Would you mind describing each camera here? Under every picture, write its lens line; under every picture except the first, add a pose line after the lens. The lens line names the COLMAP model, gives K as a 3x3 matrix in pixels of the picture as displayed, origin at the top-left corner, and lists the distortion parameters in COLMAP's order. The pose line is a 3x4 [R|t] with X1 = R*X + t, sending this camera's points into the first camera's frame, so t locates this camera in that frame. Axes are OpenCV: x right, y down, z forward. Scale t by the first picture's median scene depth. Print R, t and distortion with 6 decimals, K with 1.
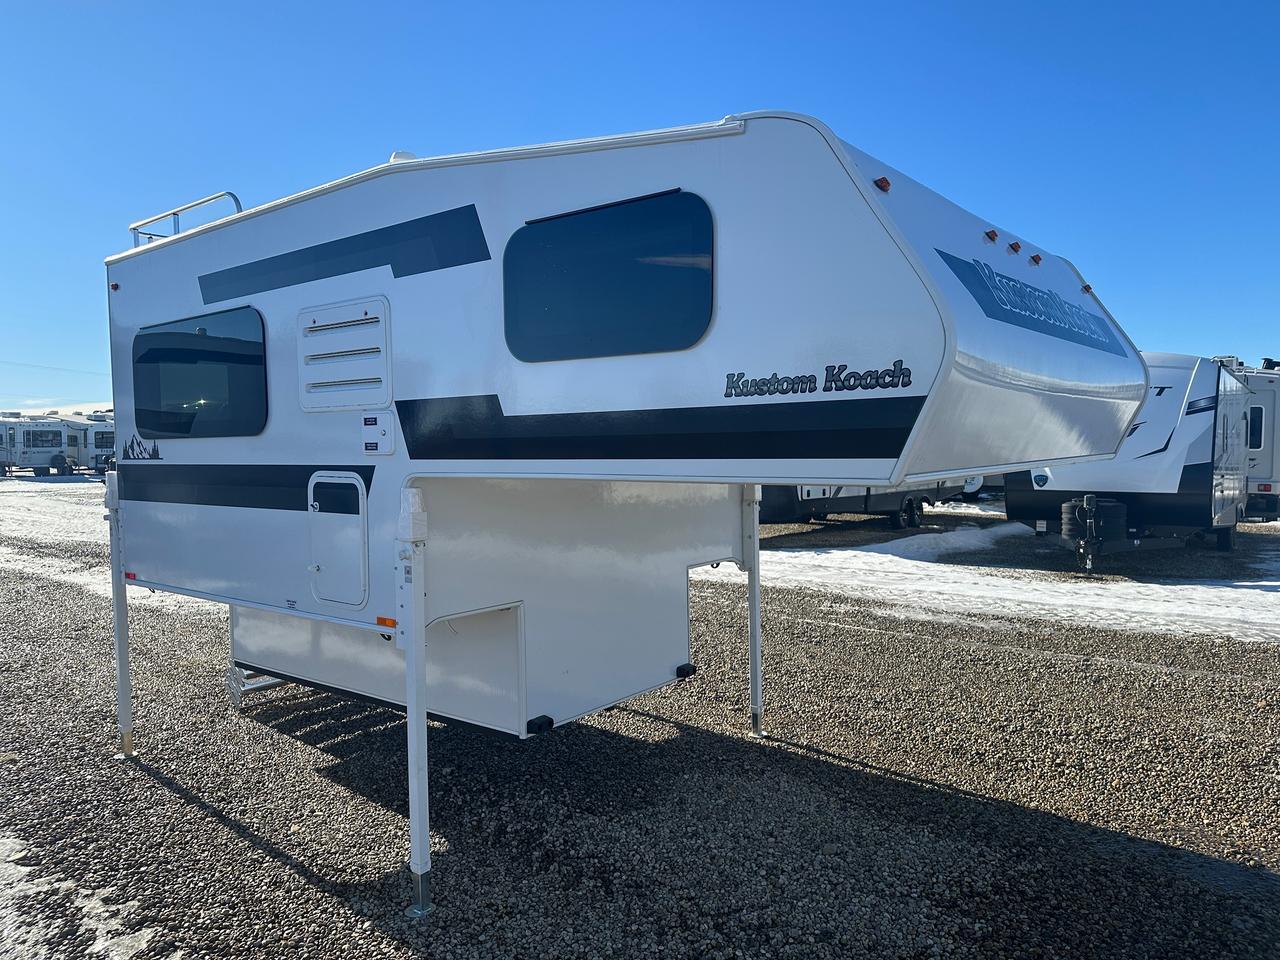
lens RADIAL K [[908.0, 0, 637.6], [0, 908.0, 486.8], [0, 0, 1]] dist [0.013181, 0.000592]
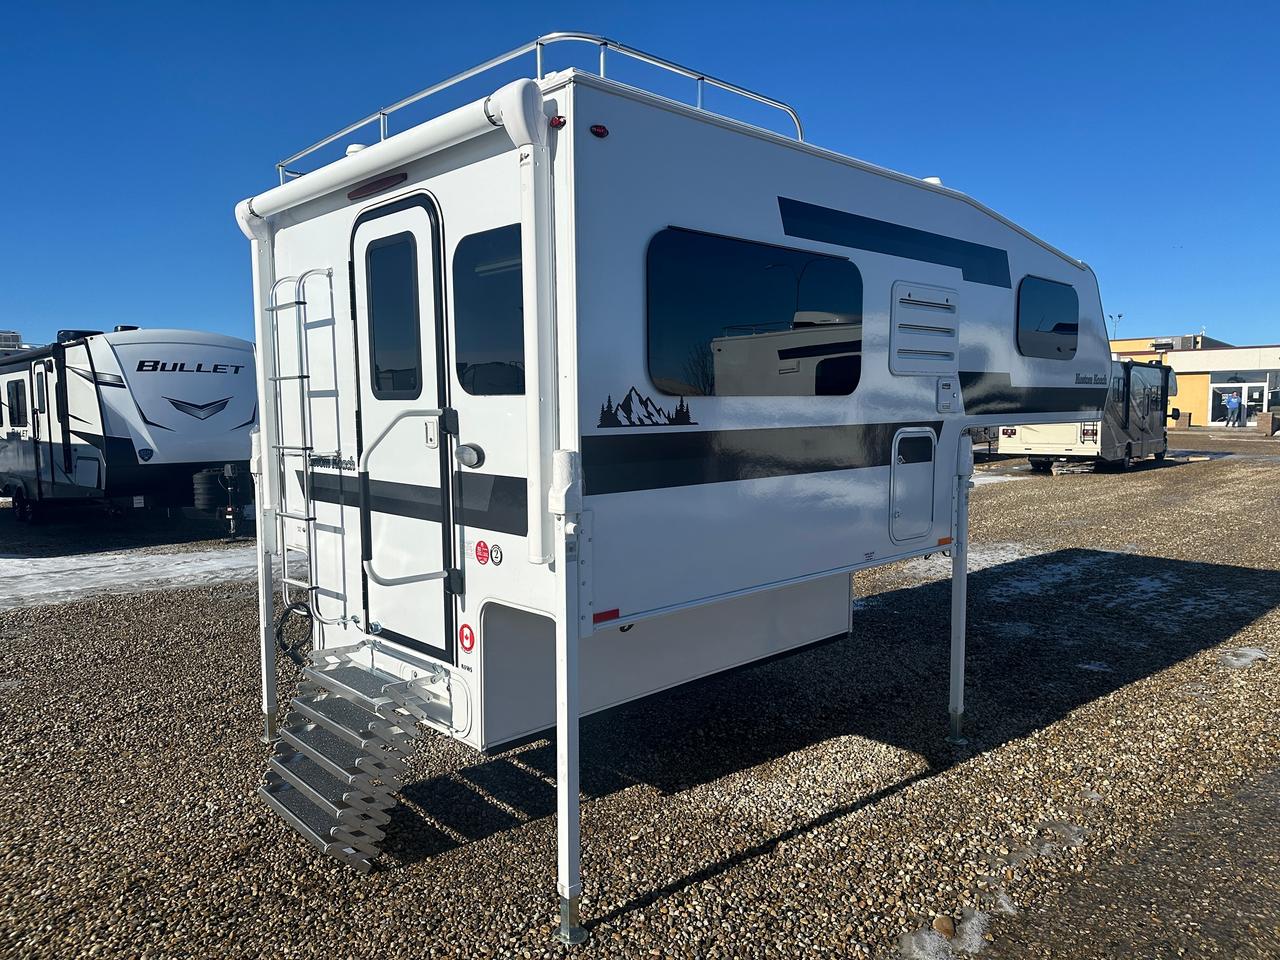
lens RADIAL K [[908.0, 0, 633.4], [0, 908.0, 483.0], [0, 0, 1]] dist [0.013181, 0.000592]
pose [[0.136349, -0.073750, 0.987912, -1.480114], [0.055852, 0.996211, 0.066661, -0.041519], [-0.989085, 0.046088, 0.139951, 1.147821]]
